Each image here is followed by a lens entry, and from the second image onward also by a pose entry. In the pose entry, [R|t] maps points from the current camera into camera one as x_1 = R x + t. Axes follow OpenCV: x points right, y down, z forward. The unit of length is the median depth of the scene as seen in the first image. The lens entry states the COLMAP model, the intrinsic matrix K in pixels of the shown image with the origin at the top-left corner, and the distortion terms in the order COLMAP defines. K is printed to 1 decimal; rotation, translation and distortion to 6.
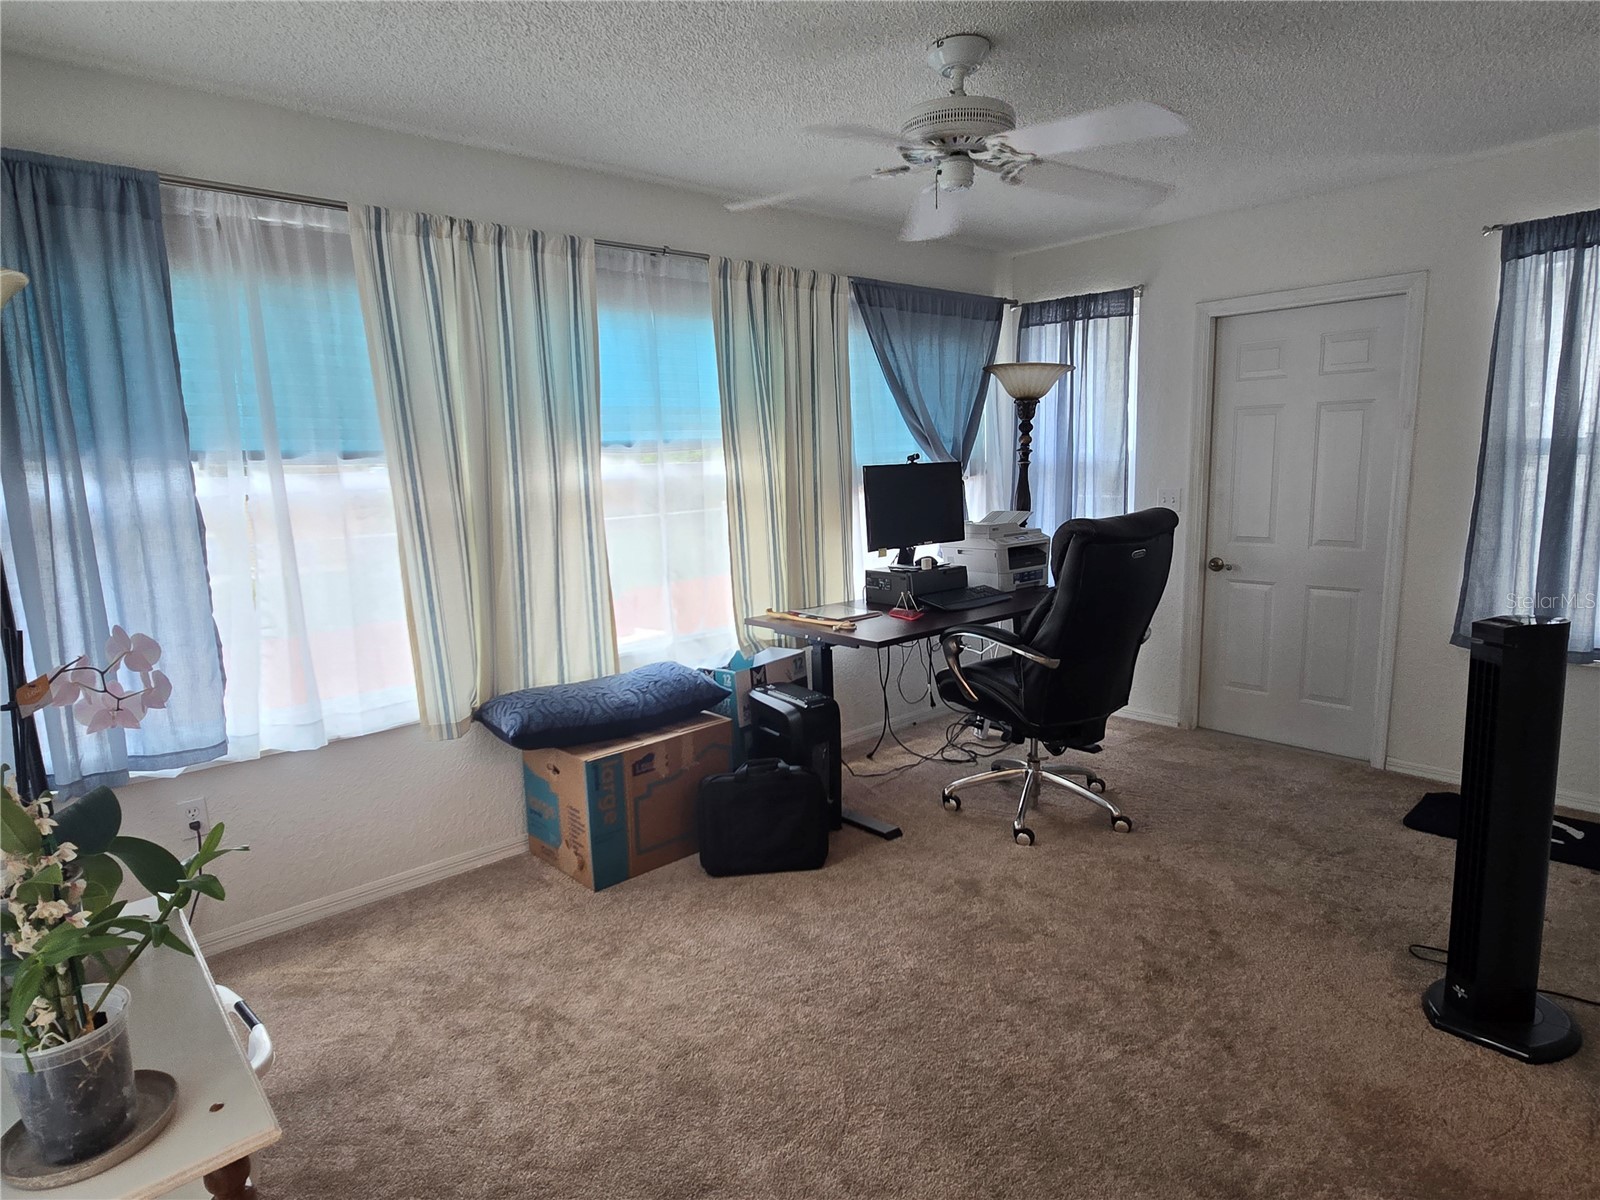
lens RADIAL K [[905.6, 0, 796.5], [0, 905.6, 606.0], [0, 0, 1]] dist [-0.004543, -0.003171]
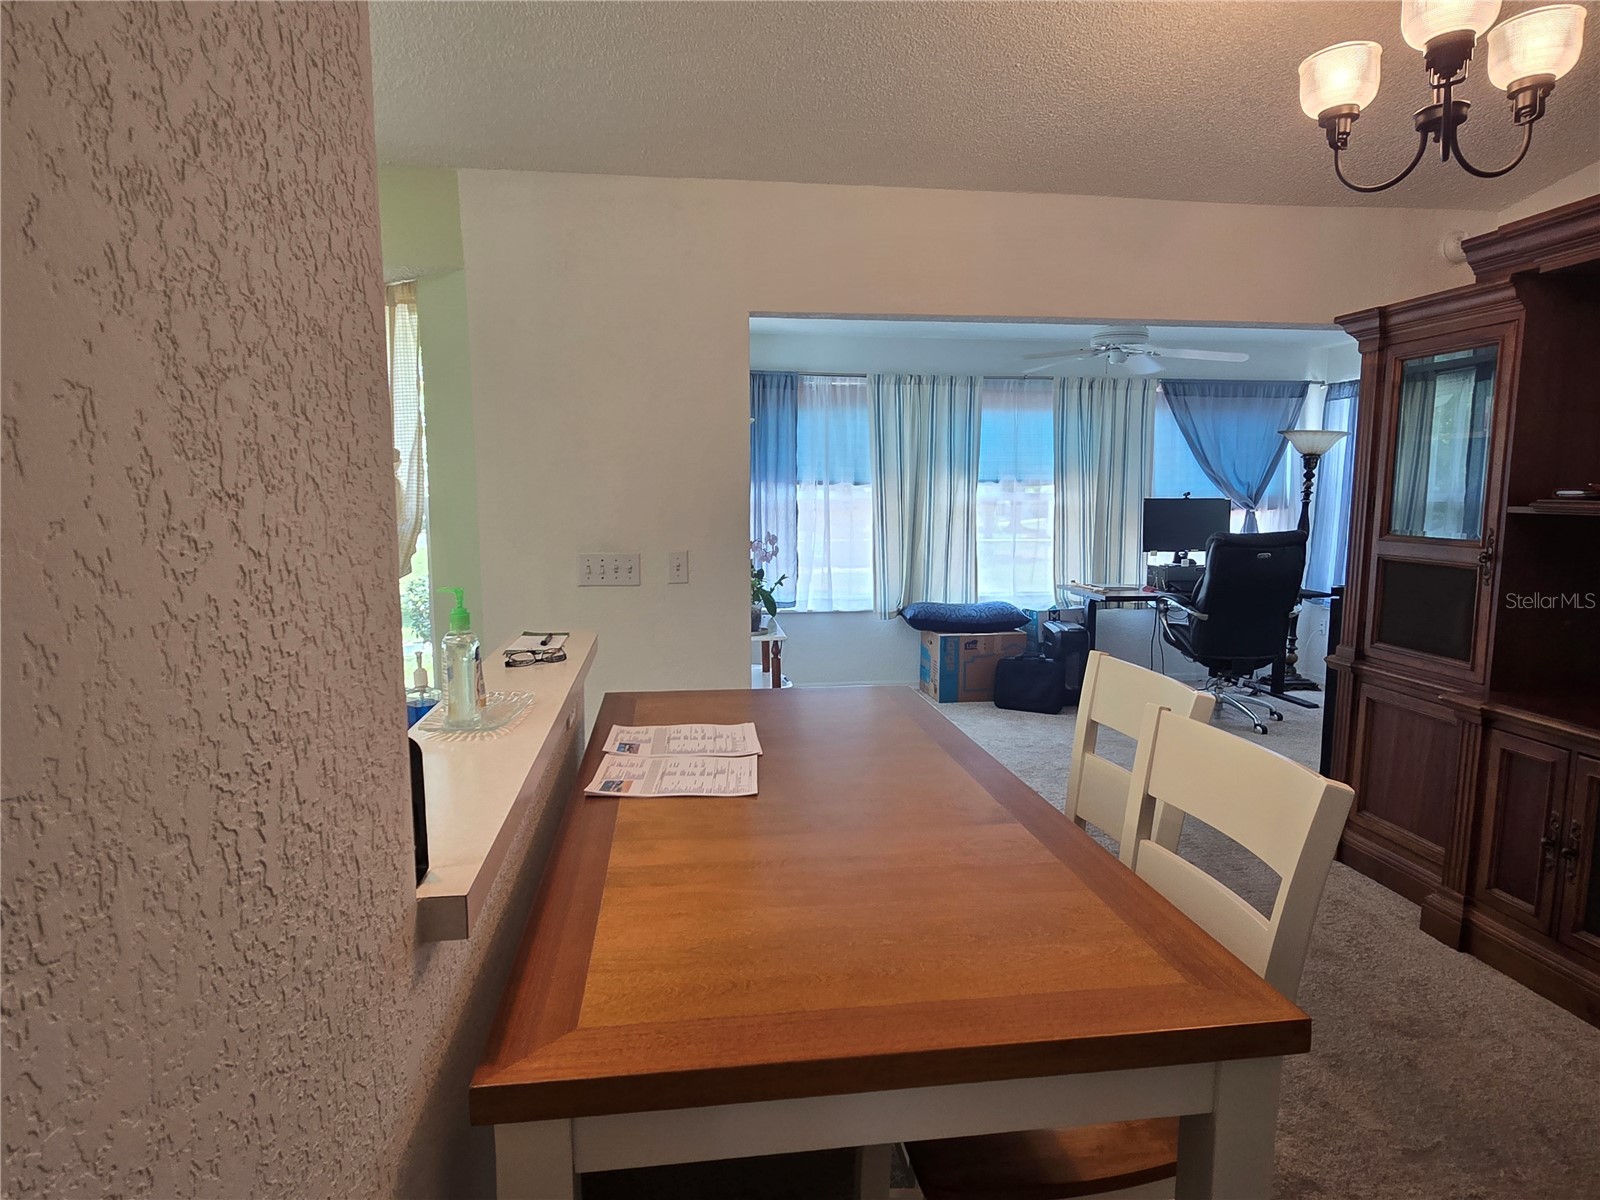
lens RADIAL K [[905.6, 0, 796.5], [0, 905.6, 606.0], [0, 0, 1]] dist [-0.004543, -0.003171]
pose [[0.822520, 0.102491, -0.559426, 0.568273], [-0.119118, 0.992857, 0.006761, 0.115997], [0.556123, 0.061077, 0.828853, -0.783014]]
